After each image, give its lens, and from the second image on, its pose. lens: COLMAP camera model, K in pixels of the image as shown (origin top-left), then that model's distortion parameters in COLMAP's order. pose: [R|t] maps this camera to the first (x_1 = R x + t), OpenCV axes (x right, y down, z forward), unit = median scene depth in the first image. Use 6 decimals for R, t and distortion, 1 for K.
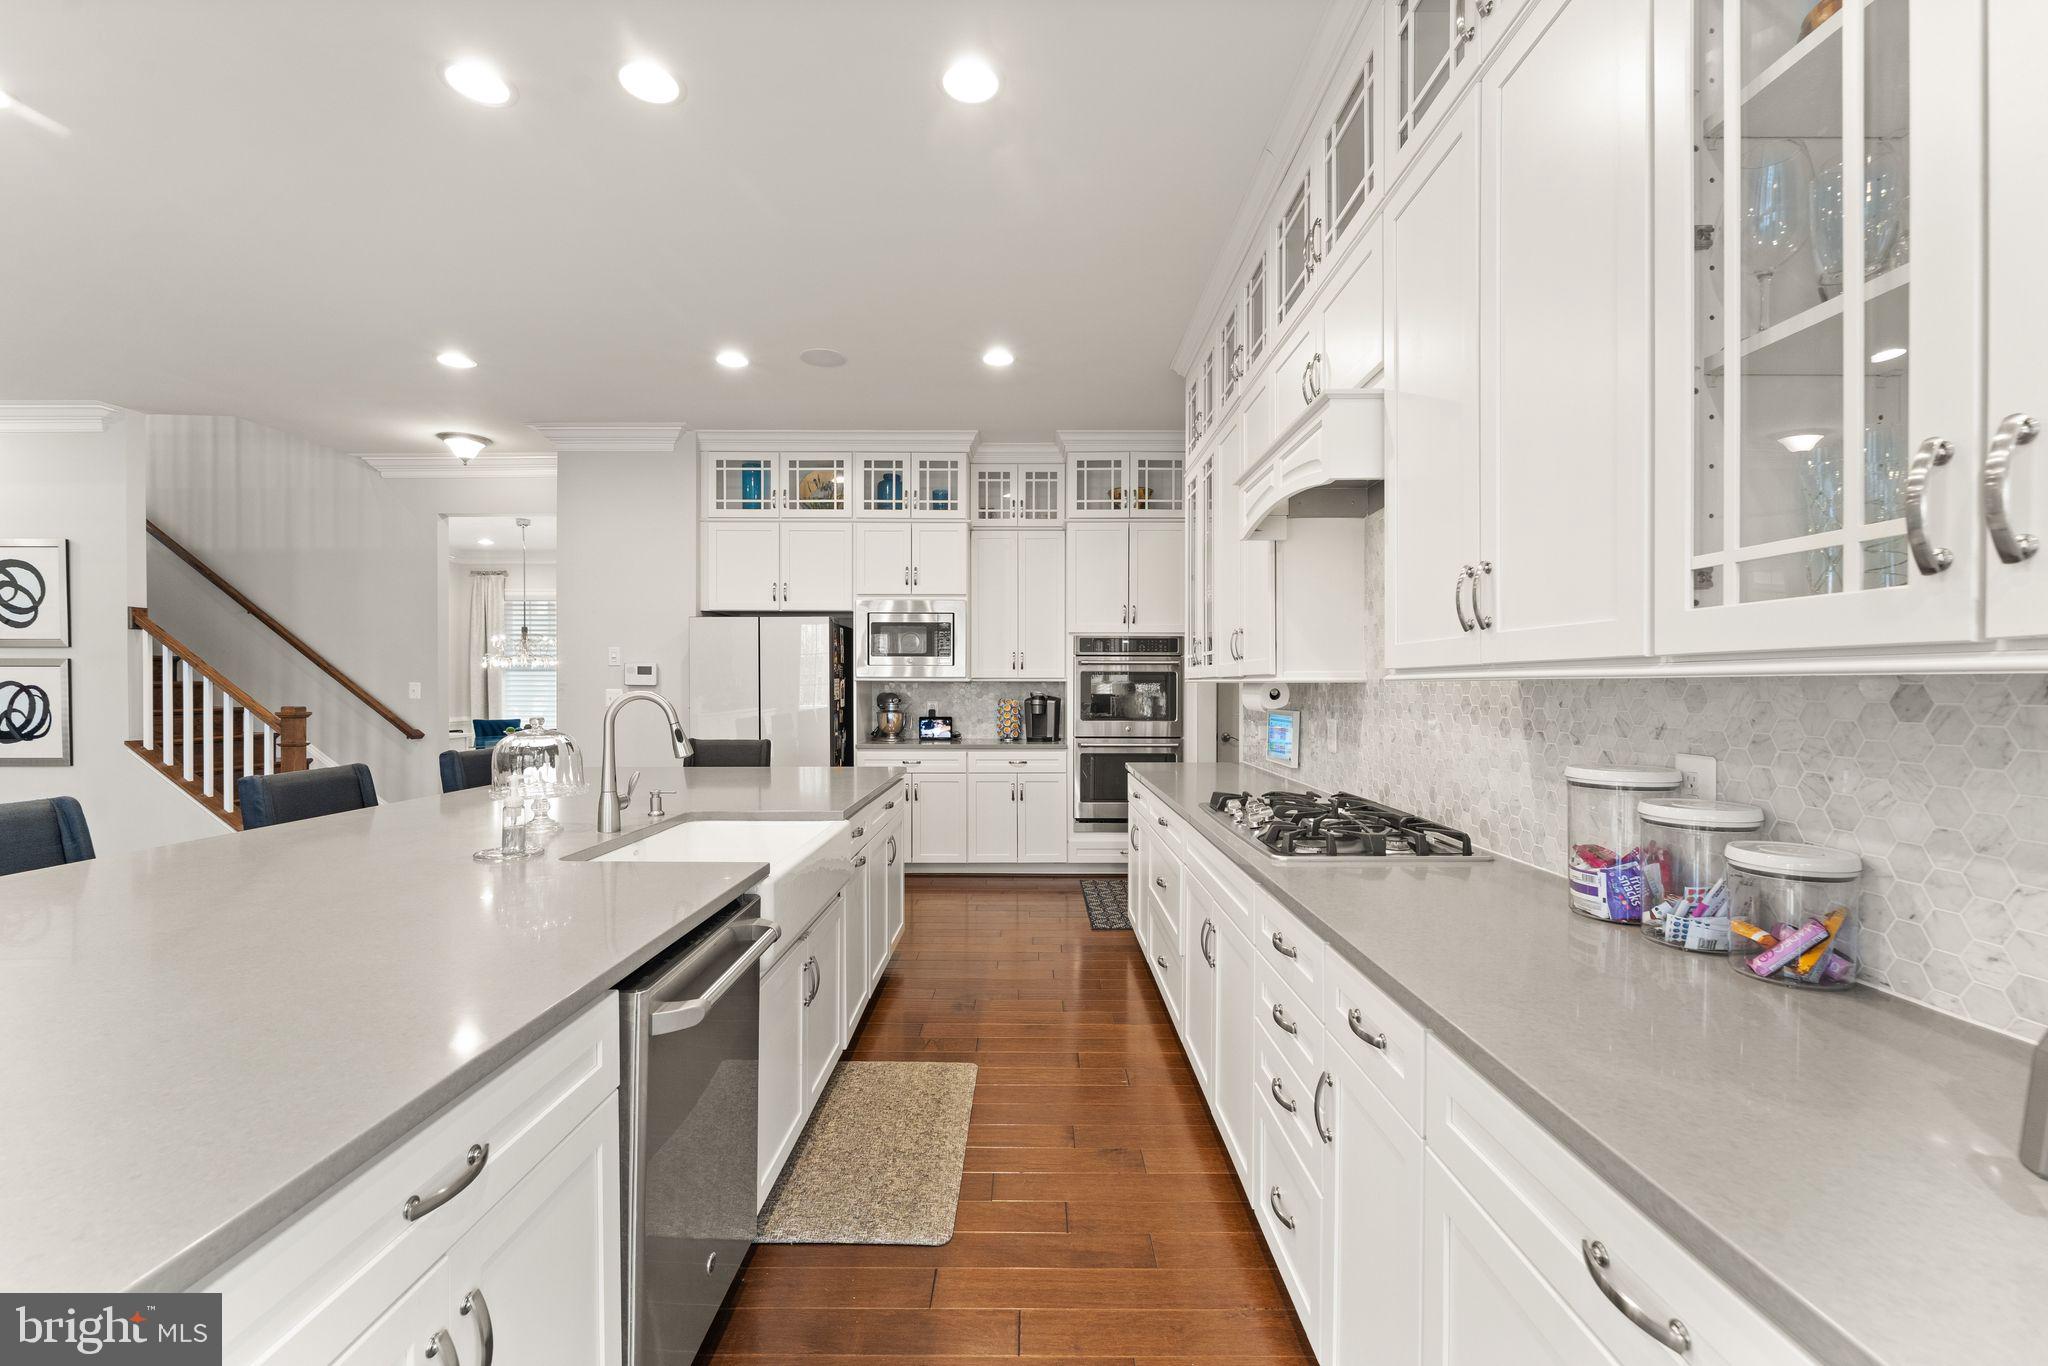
lens RADIAL K [[854.6, 0, 1027.0], [0, 854.6, 691.8], [0, 0, 1]] dist [-0.004169, -0.000270]
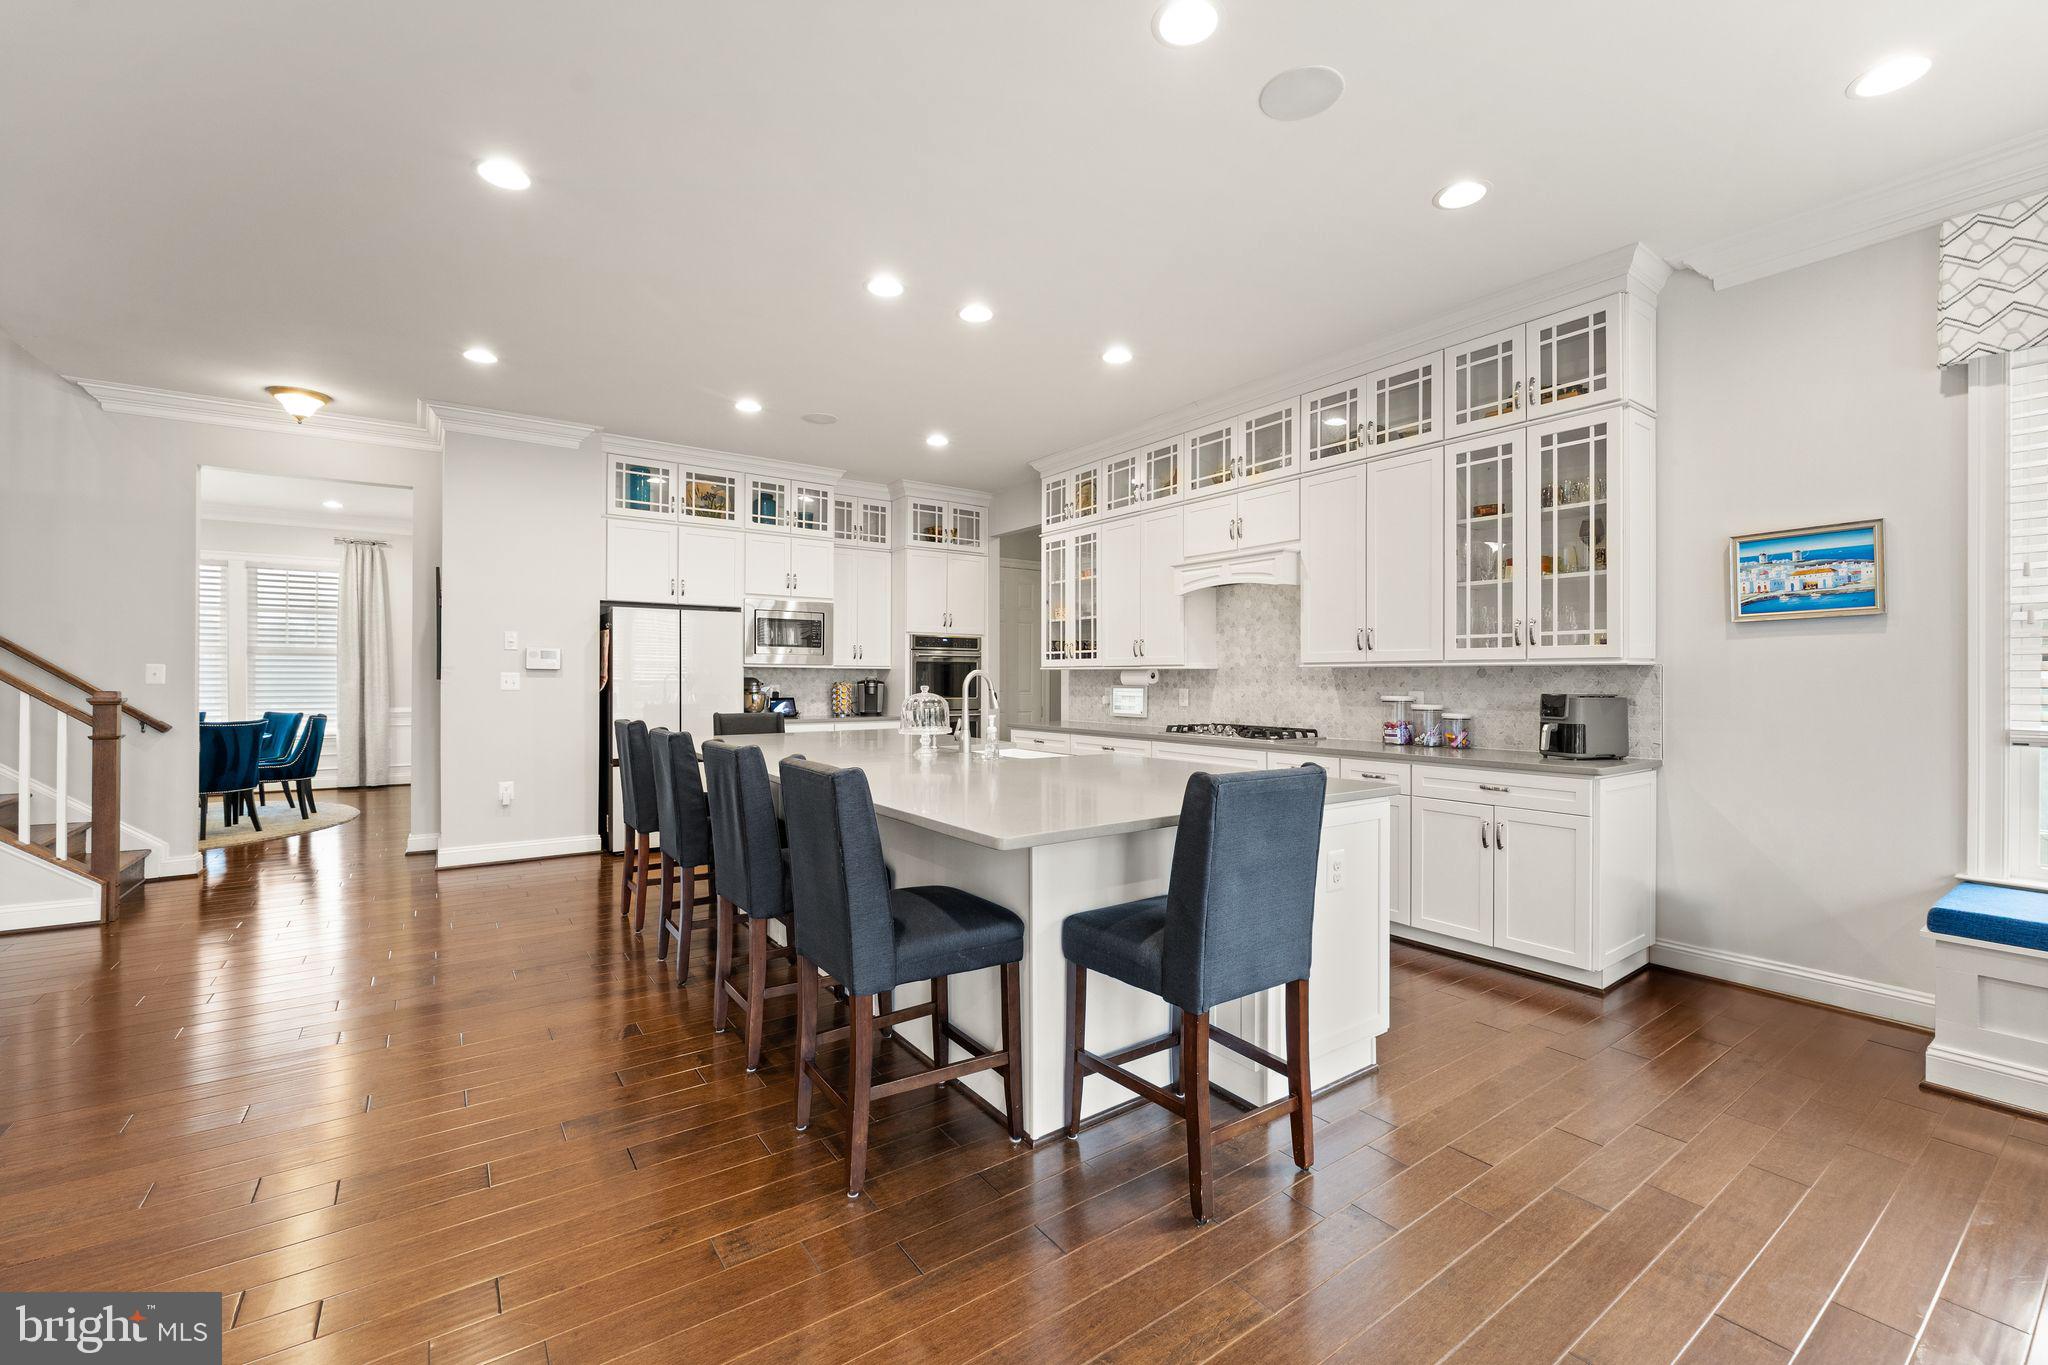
lens RADIAL K [[854.6, 0, 1032.6], [0, 854.6, 679.6], [0, 0, 1]] dist [-0.004169, -0.000270]
pose [[0.811706, 0.000770, 0.584066, -0.567139], [0.001966, 0.999990, -0.004050, 0.010649], [-0.584063, 0.004436, 0.811696, -0.191034]]
